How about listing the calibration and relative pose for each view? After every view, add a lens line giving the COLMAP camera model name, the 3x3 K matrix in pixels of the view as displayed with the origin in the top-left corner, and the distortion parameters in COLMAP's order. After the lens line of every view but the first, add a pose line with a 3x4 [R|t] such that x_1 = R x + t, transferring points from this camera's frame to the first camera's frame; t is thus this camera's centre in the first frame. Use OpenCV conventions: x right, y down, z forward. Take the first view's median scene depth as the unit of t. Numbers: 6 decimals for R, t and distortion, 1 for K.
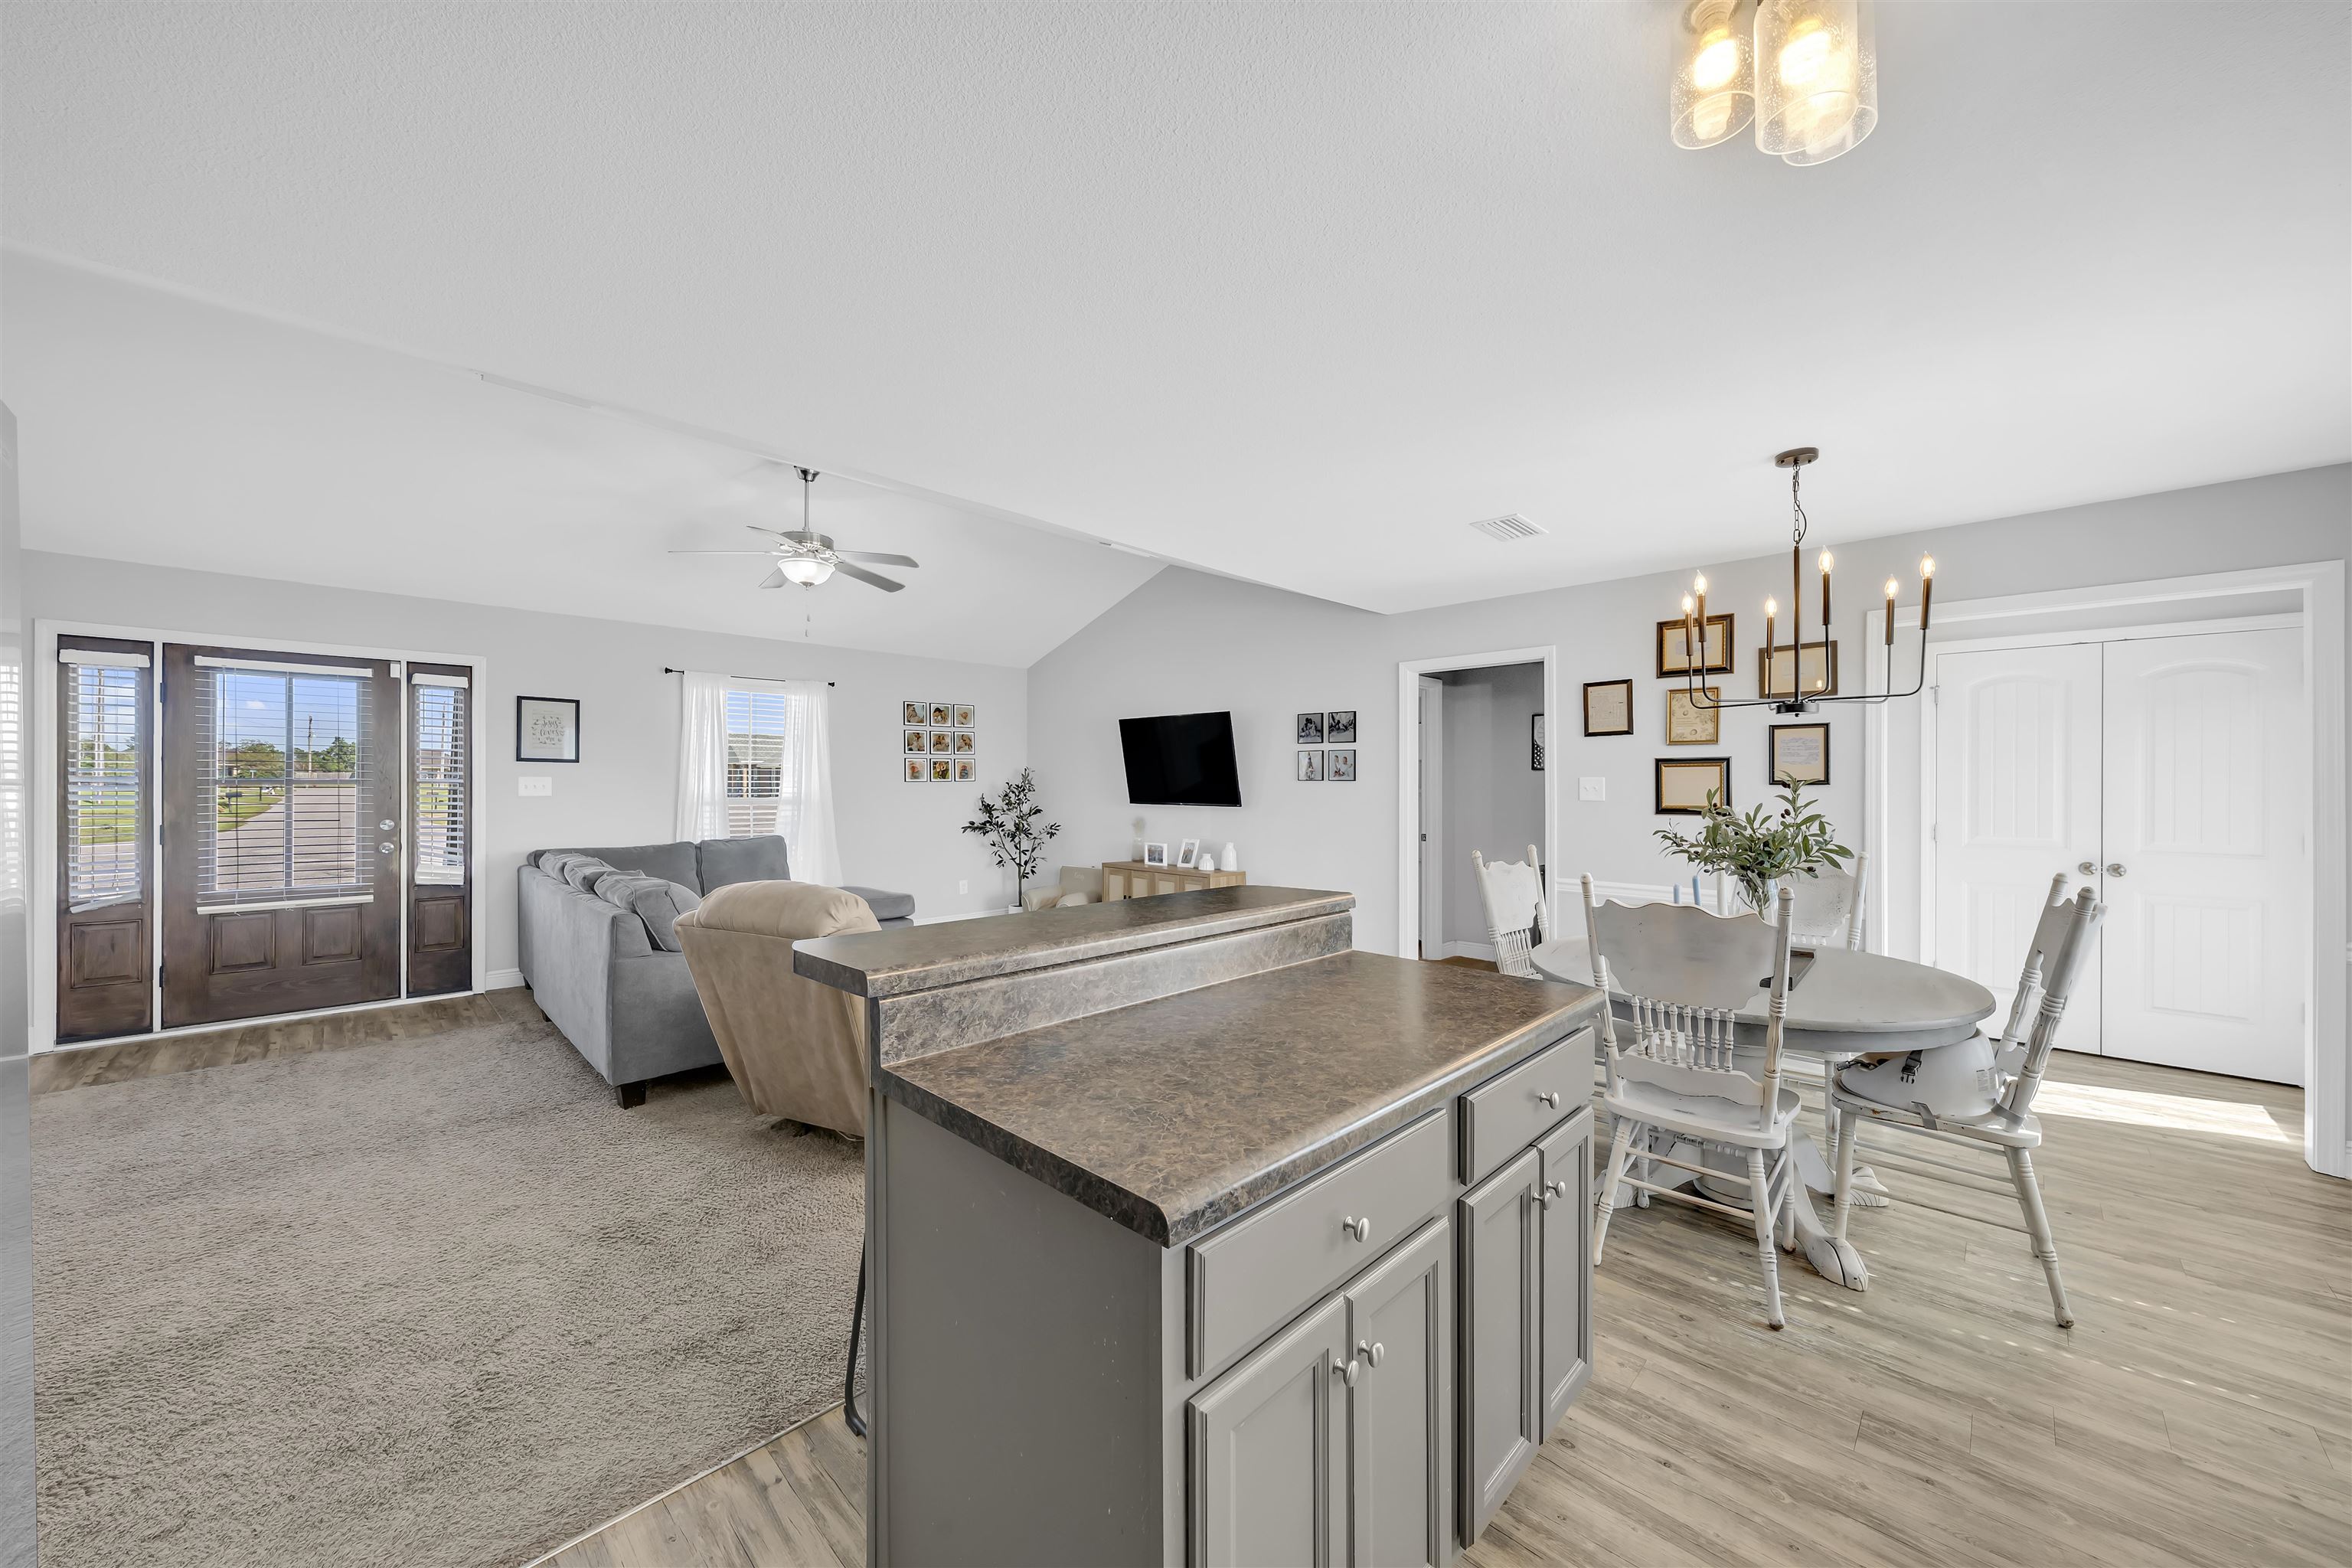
lens RADIAL K [[863.7, 0, 1174.8], [0, 863.7, 788.7], [0, 0, 1]] dist [-0.000054, -0.000325]
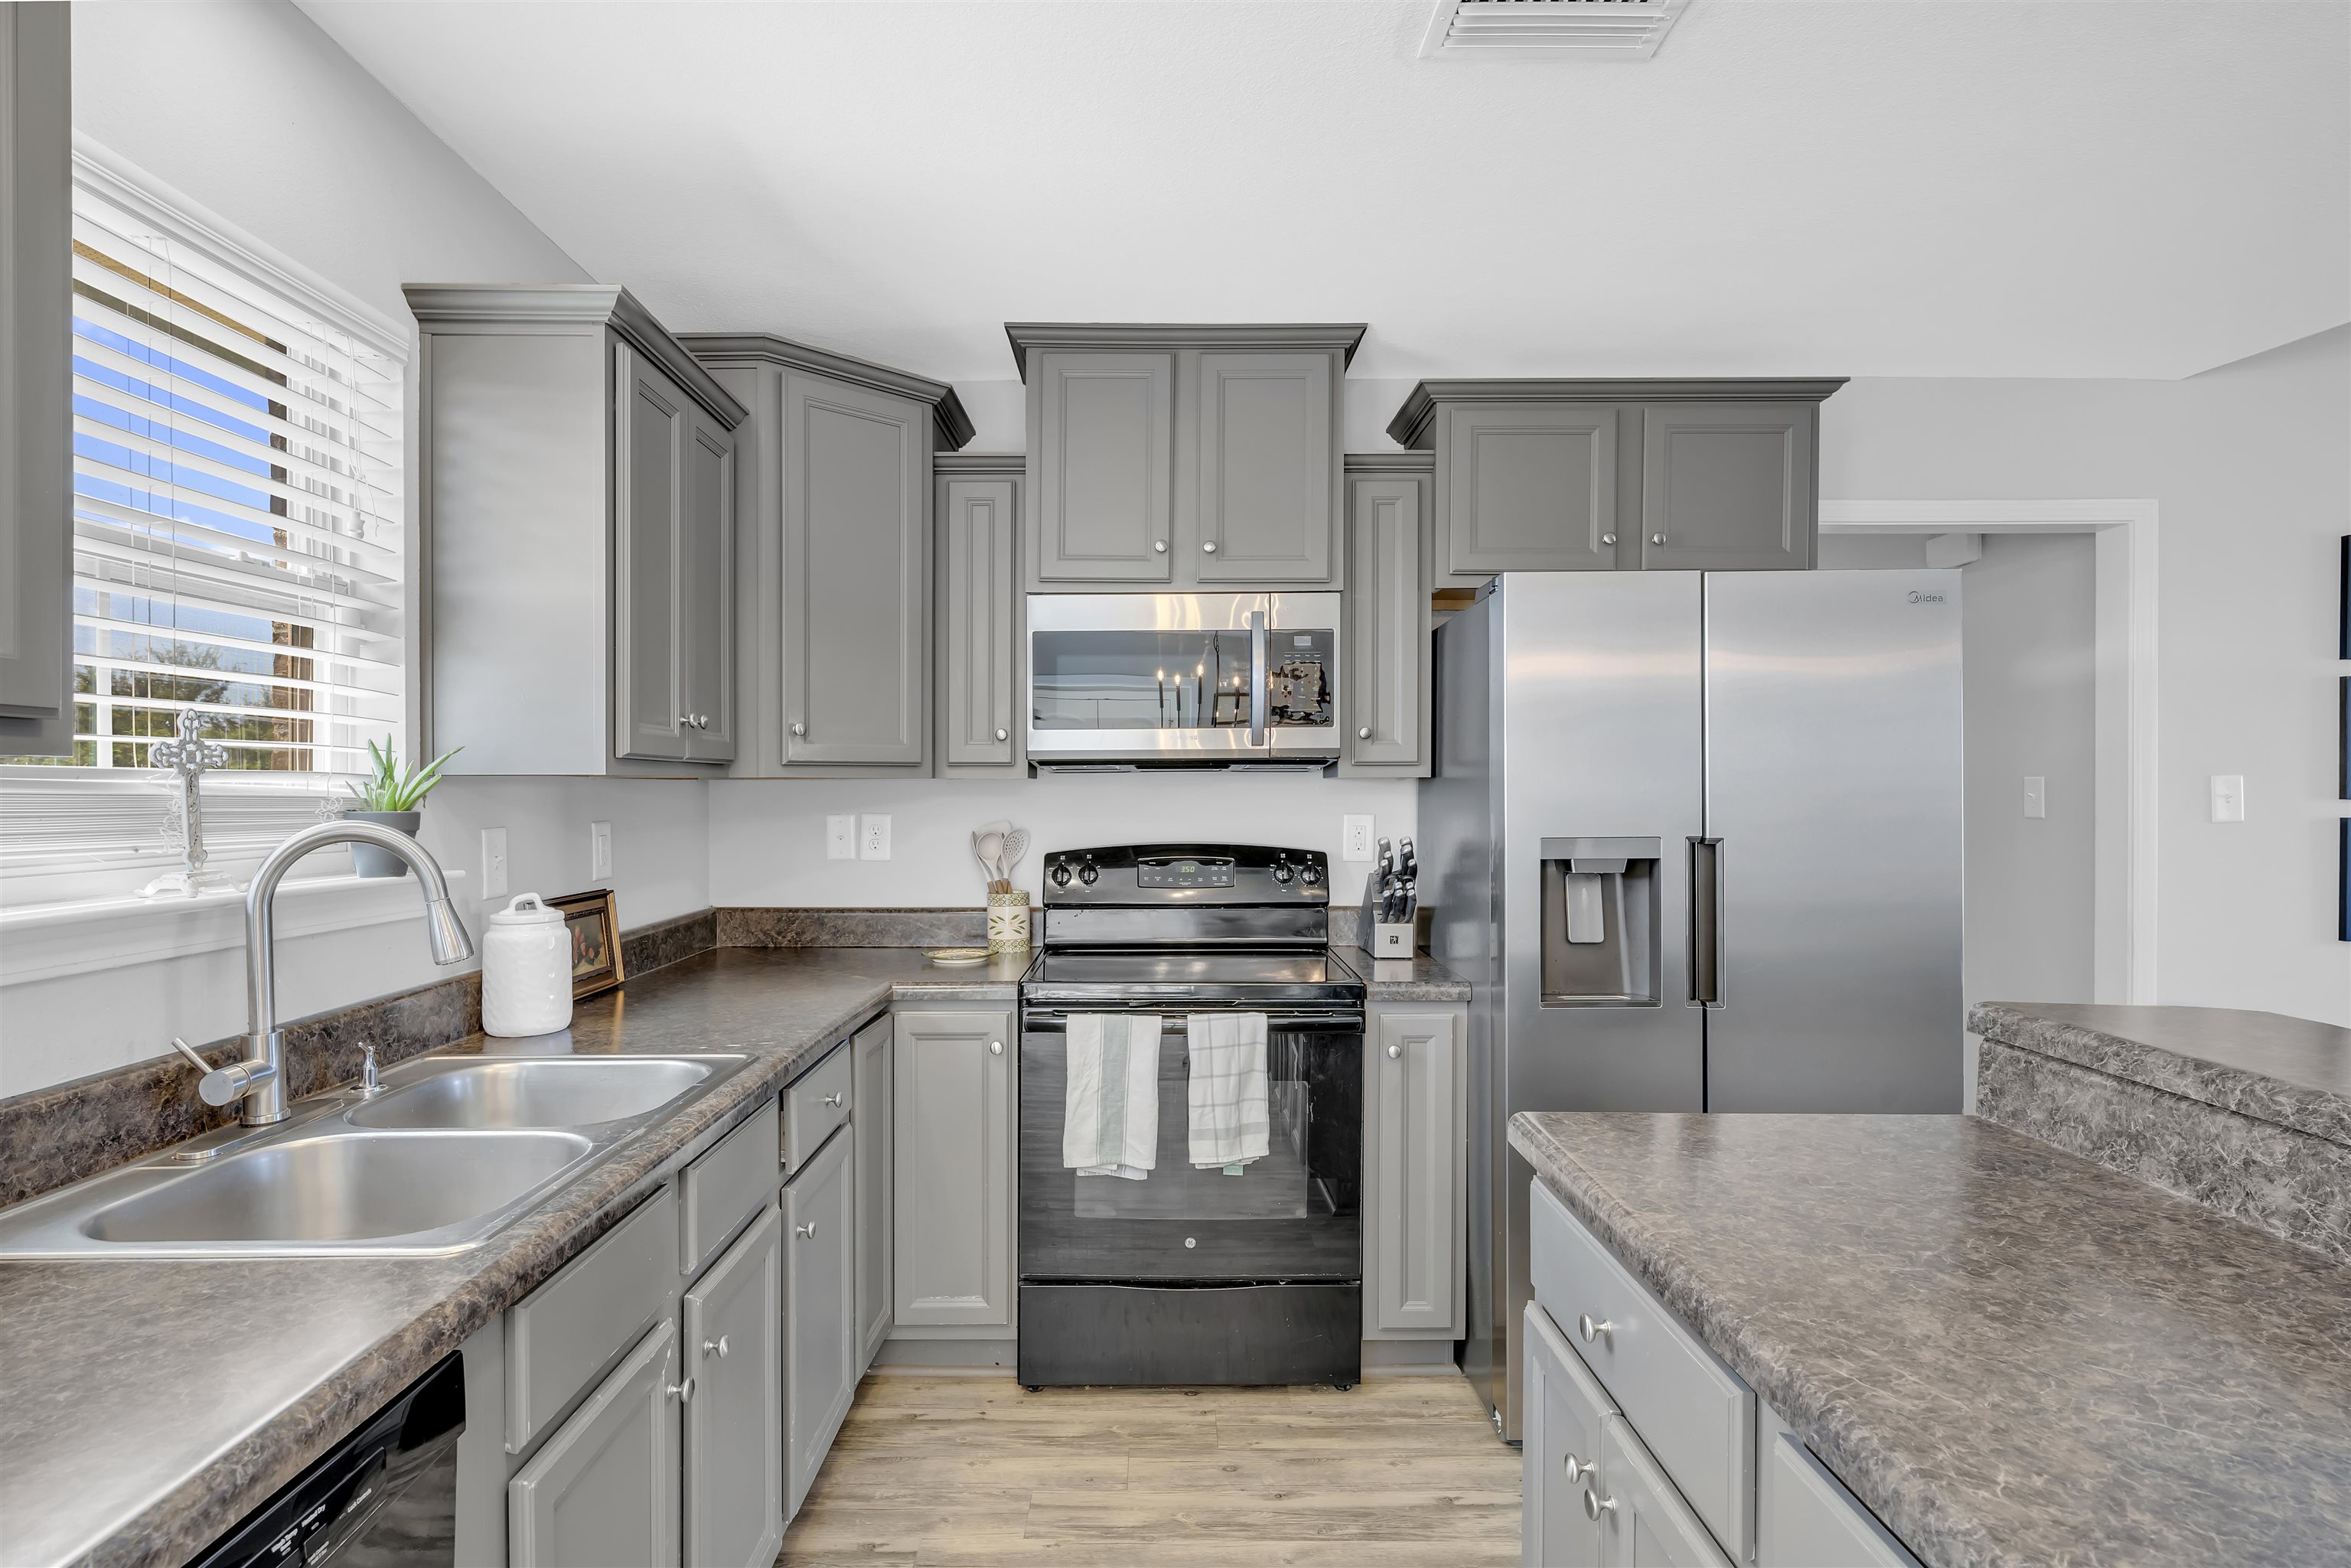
lens RADIAL K [[1214.9, 0, 1168.0], [0, 1214.9, 800.2], [0, 0, 1]] dist [0.000509, -0.001177]
pose [[-0.706580, 0.003429, -0.707624, 0.282454], [-0.005124, 0.999937, 0.009962, -0.001099], [0.707614, 0.010665, -0.706519, 0.328614]]
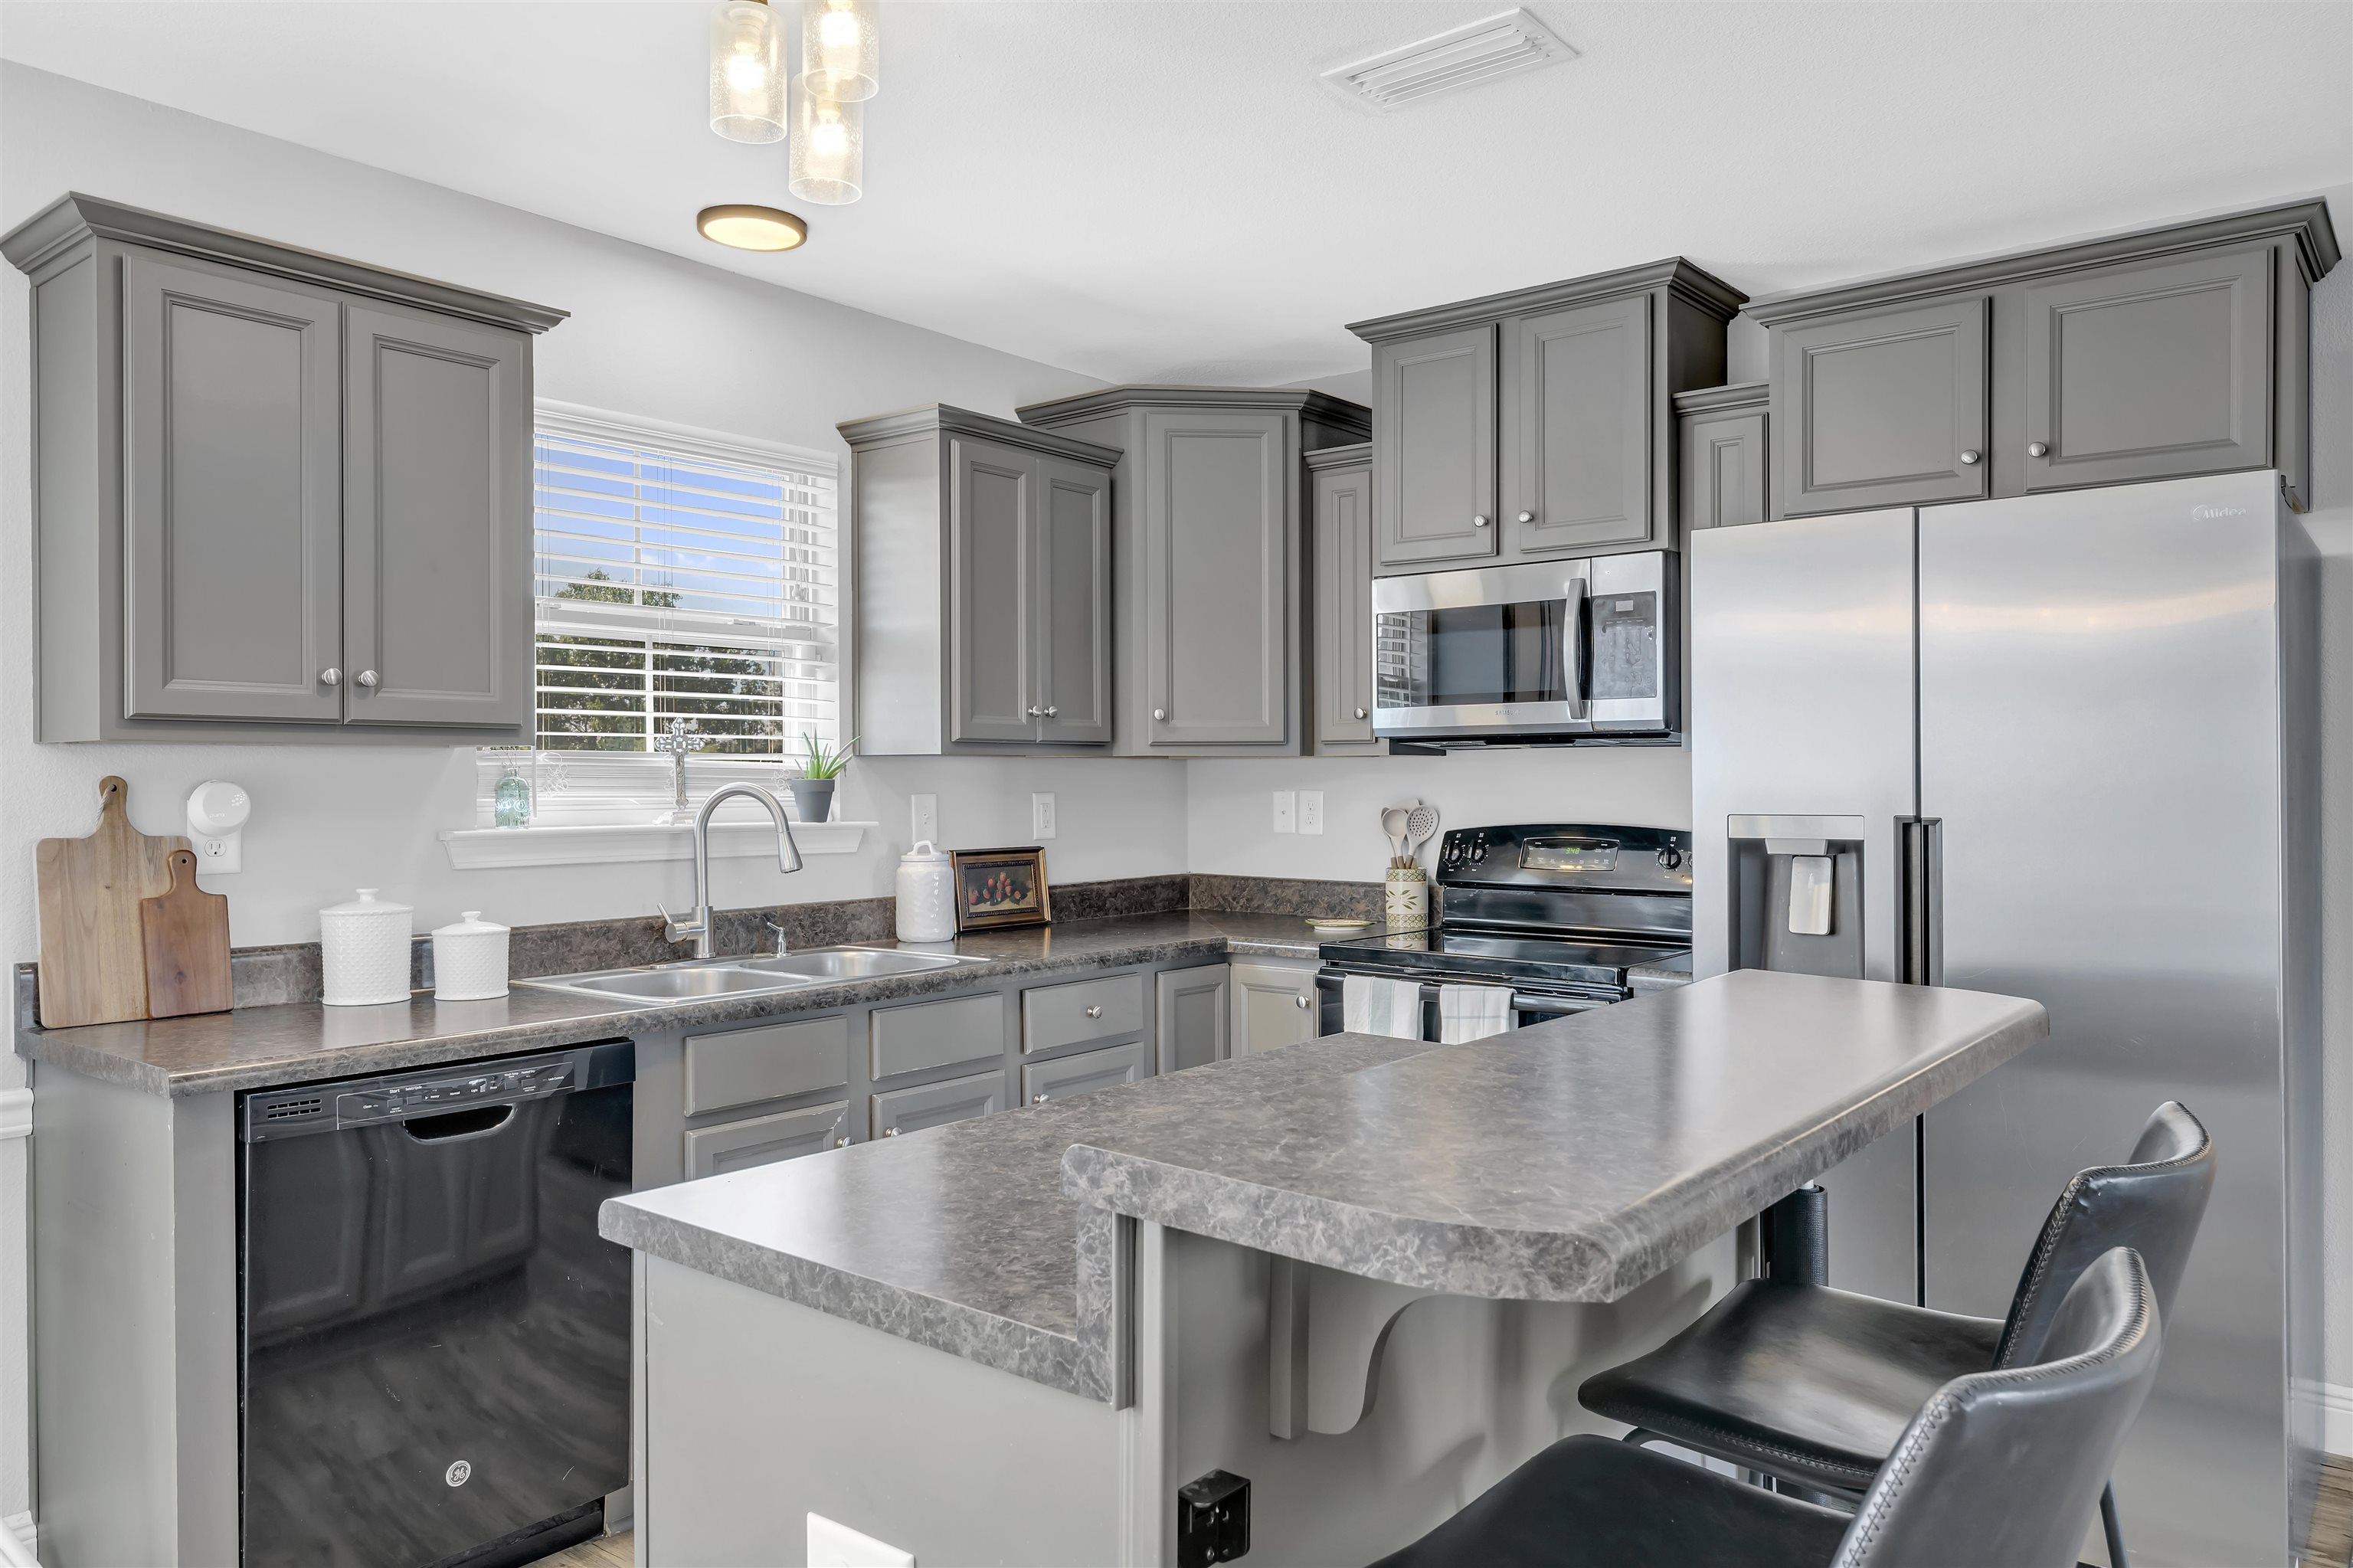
lens RADIAL K [[1576.2, 0, 1179.7], [0, 1576.2, 798.0], [0, 0, 1]] dist [-0.004834, 0.002905]
pose [[-0.993602, -0.001621, -0.112925, 0.104673], [-0.003604, 0.999843, 0.017361, 0.002532], [0.112879, 0.017657, -0.993452, 0.638761]]
